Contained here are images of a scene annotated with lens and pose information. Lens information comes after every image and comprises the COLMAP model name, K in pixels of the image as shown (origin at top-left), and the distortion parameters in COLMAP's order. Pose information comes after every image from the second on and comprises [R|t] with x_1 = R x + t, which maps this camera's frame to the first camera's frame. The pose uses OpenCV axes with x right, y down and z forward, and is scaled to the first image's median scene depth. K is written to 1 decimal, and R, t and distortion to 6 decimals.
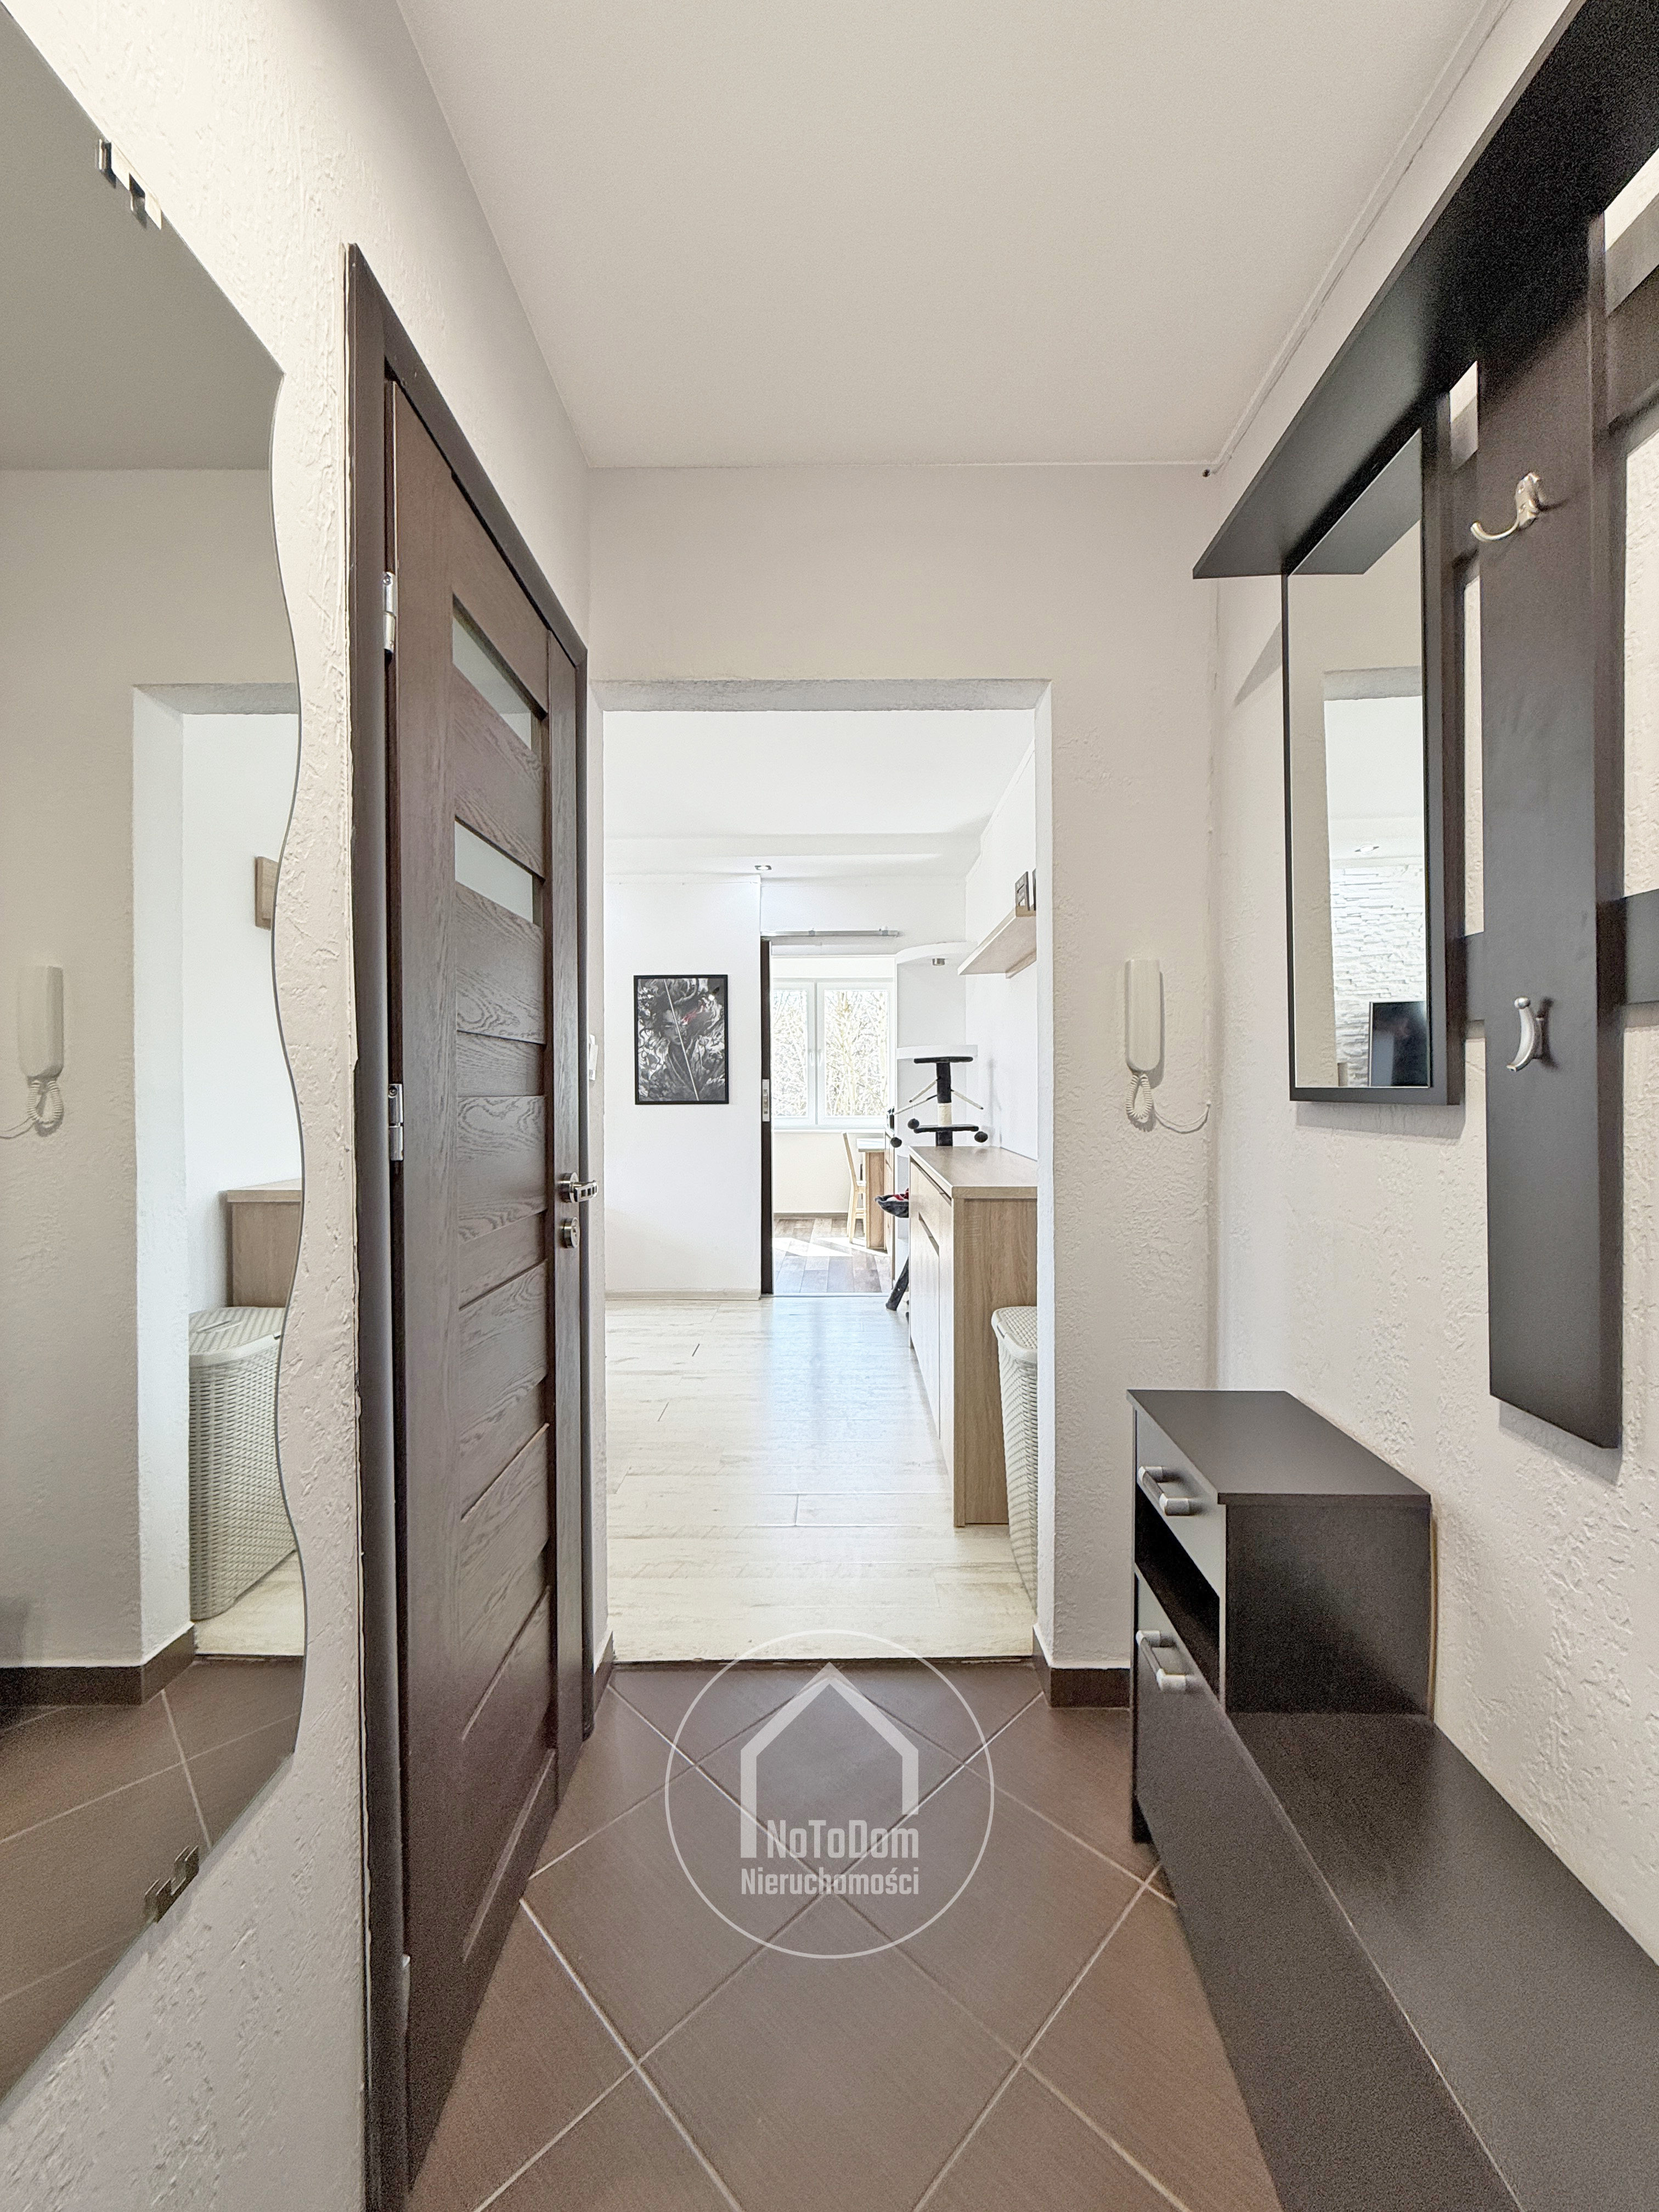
lens RADIAL K [[882.3, 0, 834.4], [0, 882.3, 1097.8], [0, 0, 1]] dist [-0.003521, 0.000764]
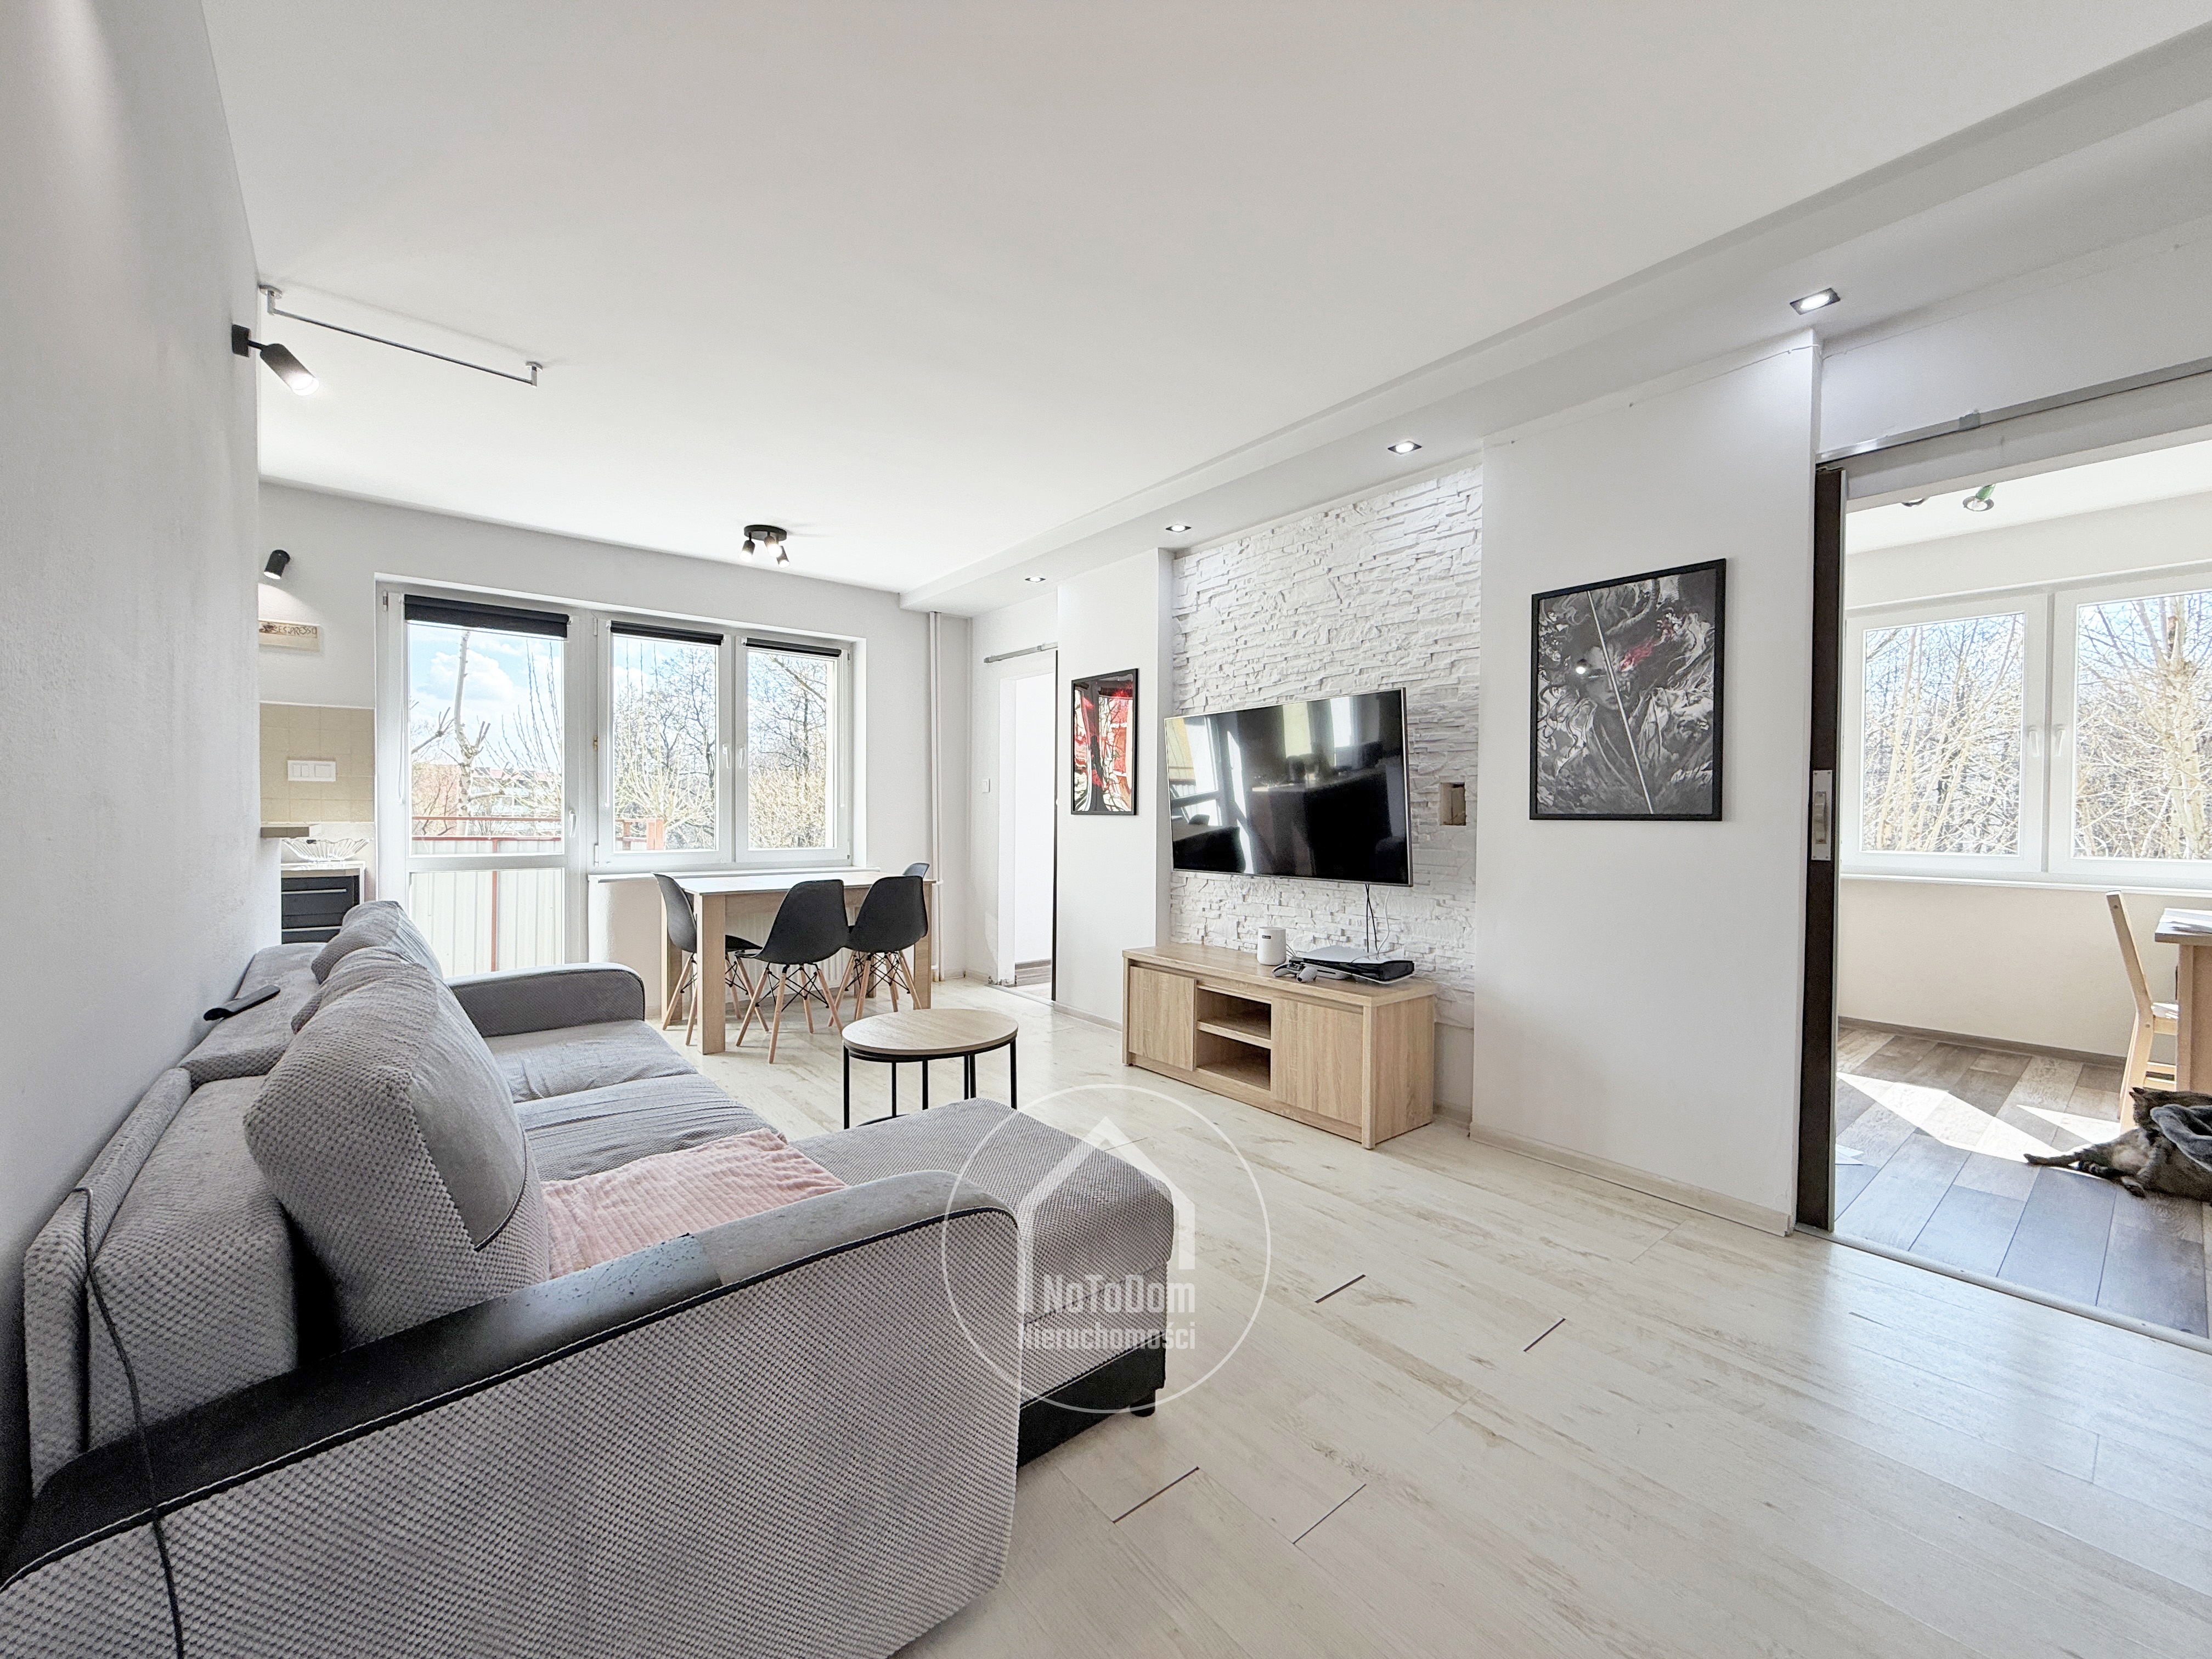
lens RADIAL K [[882.3, 0, 1099.2], [0, 882.3, 829.2], [0, 0, 1]] dist [-0.003521, 0.000764]
pose [[0.637011, 0.024908, -0.770452, 0.038842], [-0.015132, 0.999689, 0.019808, 0.006872], [0.770706, -0.000960, 0.637190, 0.415769]]
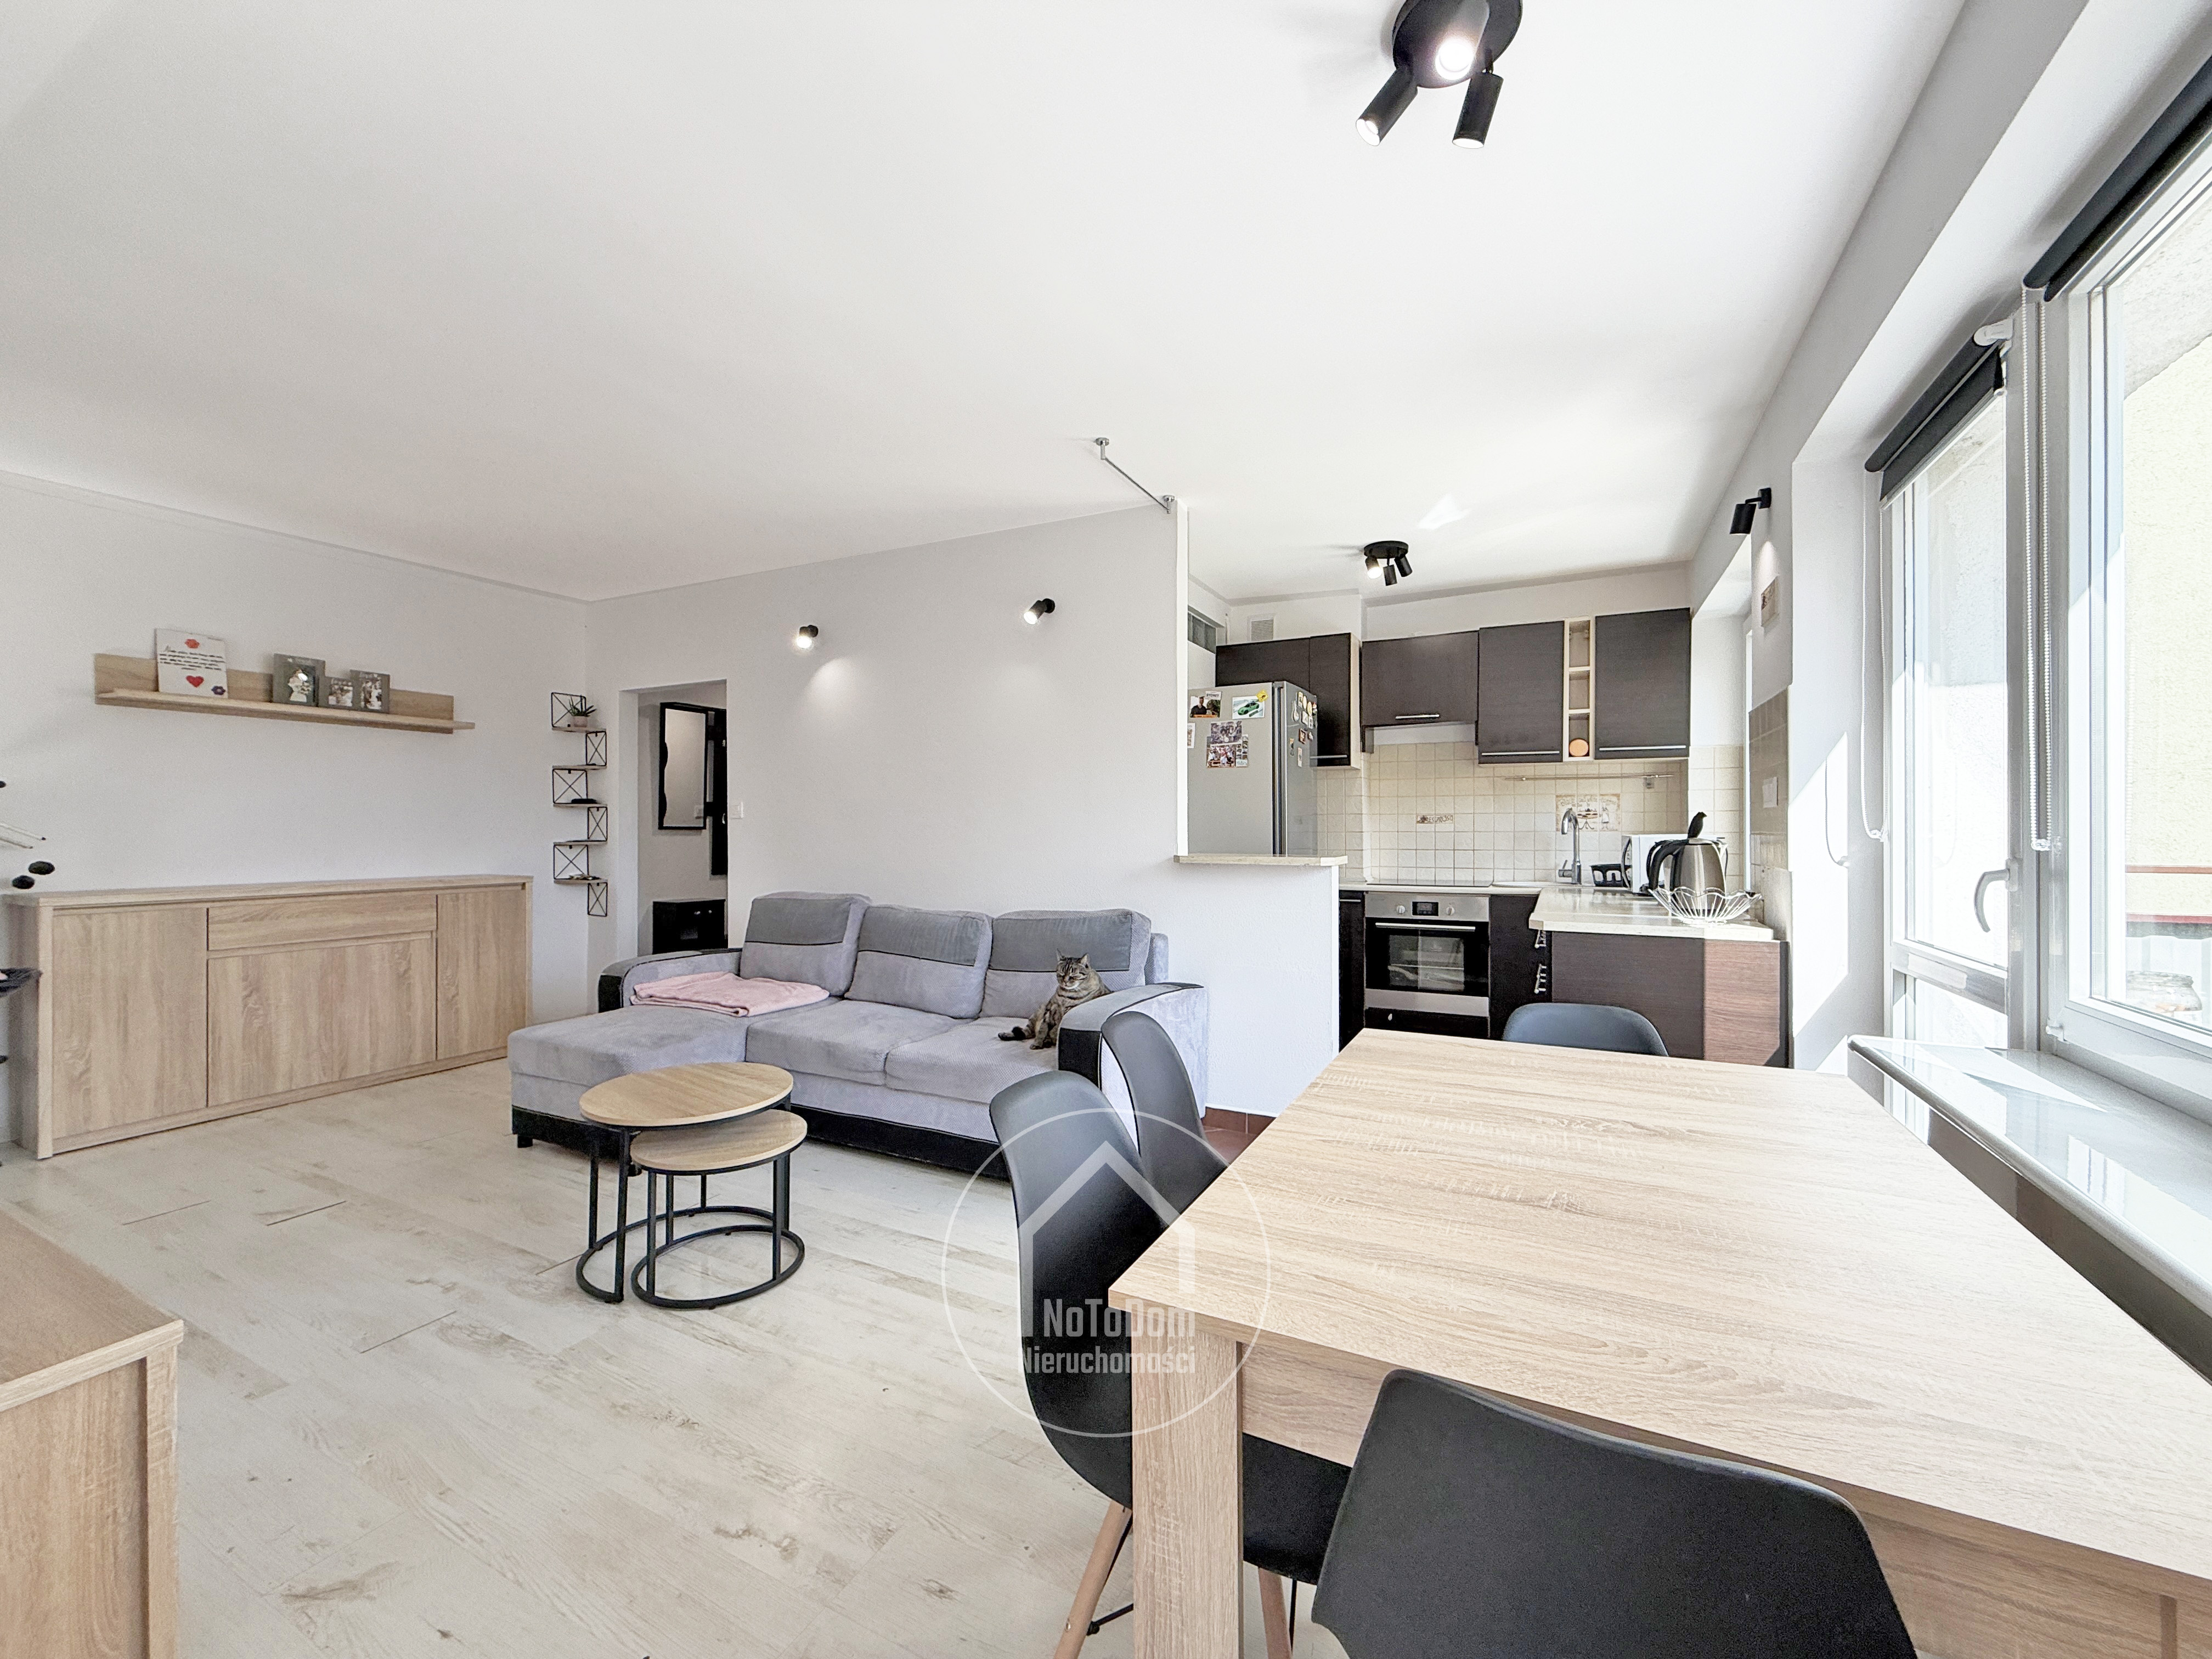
lens RADIAL K [[882.3, 0, 1095.6], [0, 882.3, 824.1], [0, 0, 1]] dist [-0.003521, 0.000764]
pose [[-0.893418, 0.005096, 0.449198, -0.876439], [0.006384, 0.999979, 0.001354, -0.003261], [-0.449181, 0.004078, -0.893431, 1.034157]]
